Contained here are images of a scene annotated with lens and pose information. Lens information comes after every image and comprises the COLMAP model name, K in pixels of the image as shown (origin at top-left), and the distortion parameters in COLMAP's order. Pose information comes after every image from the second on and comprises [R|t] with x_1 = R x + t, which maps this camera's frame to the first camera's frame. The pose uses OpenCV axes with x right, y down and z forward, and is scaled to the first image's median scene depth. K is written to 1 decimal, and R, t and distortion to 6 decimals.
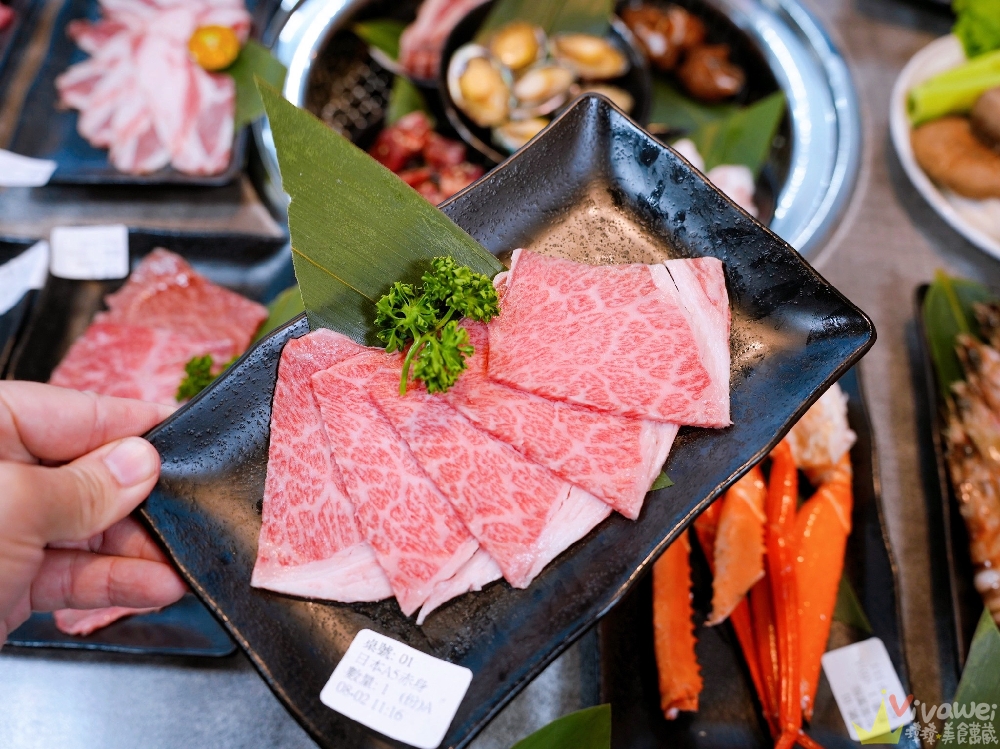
lens RADIAL K [[870.5, 0, 500.0], [0, 870.5, 374.5], [0, 0, 1]] dist [-0.071441, 0.007821]
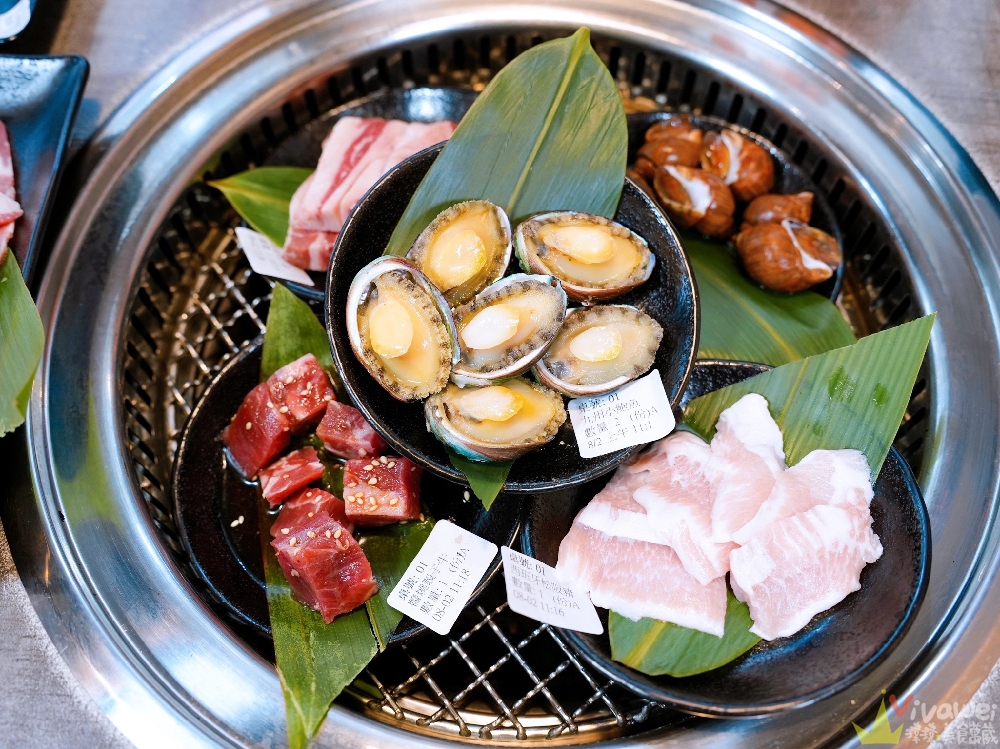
lens RADIAL K [[870.5, 0, 500.0], [0, 870.5, 374.5], [0, 0, 1]] dist [-0.071441, 0.007821]
pose [[0.999331, -0.028764, -0.022592, 0.055836], [0.029525, 0.998981, 0.034142, -0.322406], [0.021587, -0.034786, 0.999162, 0.424866]]
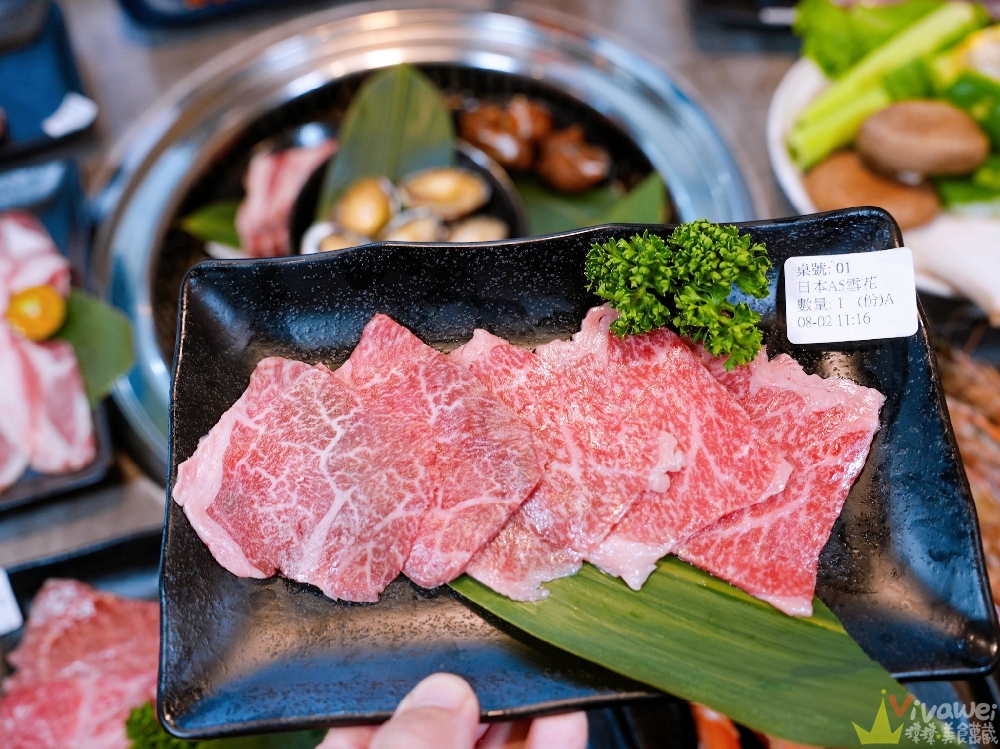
lens RADIAL K [[870.5, 0, 500.0], [0, 870.5, 374.5], [0, 0, 1]] dist [-0.071441, 0.007821]
pose [[0.947109, -0.306239, 0.095933, 0.011905], [0.307084, 0.951662, 0.006191, -0.182213], [-0.093192, 0.023596, 0.995369, 0.088604]]
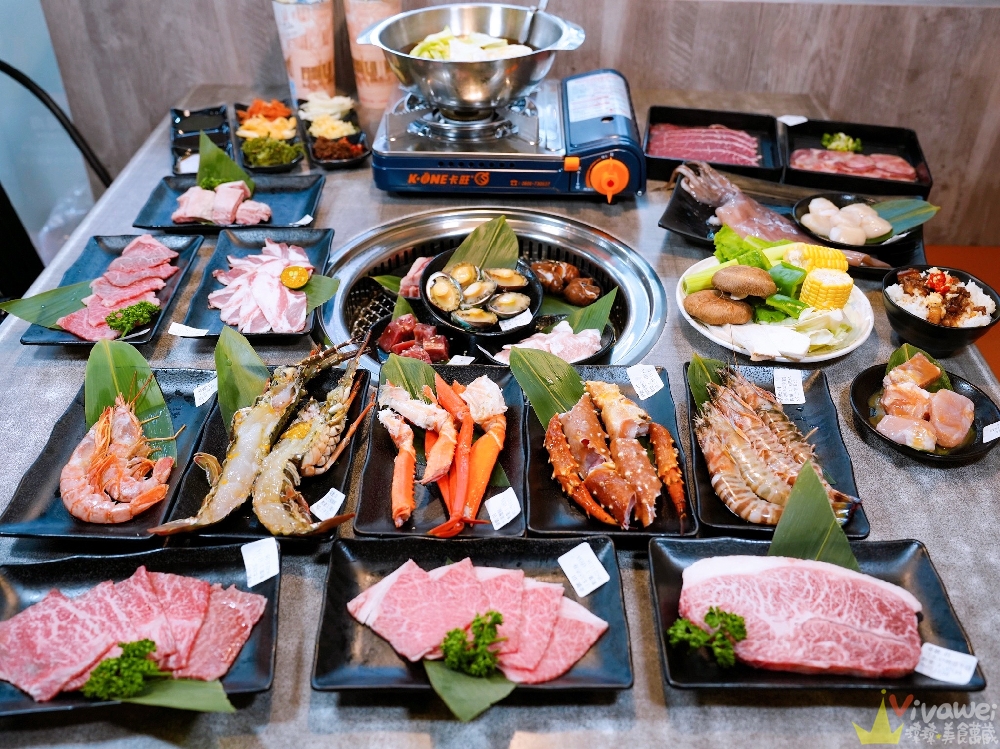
lens RADIAL K [[919.7, 0, 500.0], [0, 919.7, 374.5], [0, 0, 1]] dist [-0.051248, -0.004518]
pose [[0.998970, -0.045367, 0.000514, 0.085645], [0.041640, 0.912266, -0.407477, 0.605139], [0.018017, 0.407079, 0.913215, -0.671329]]
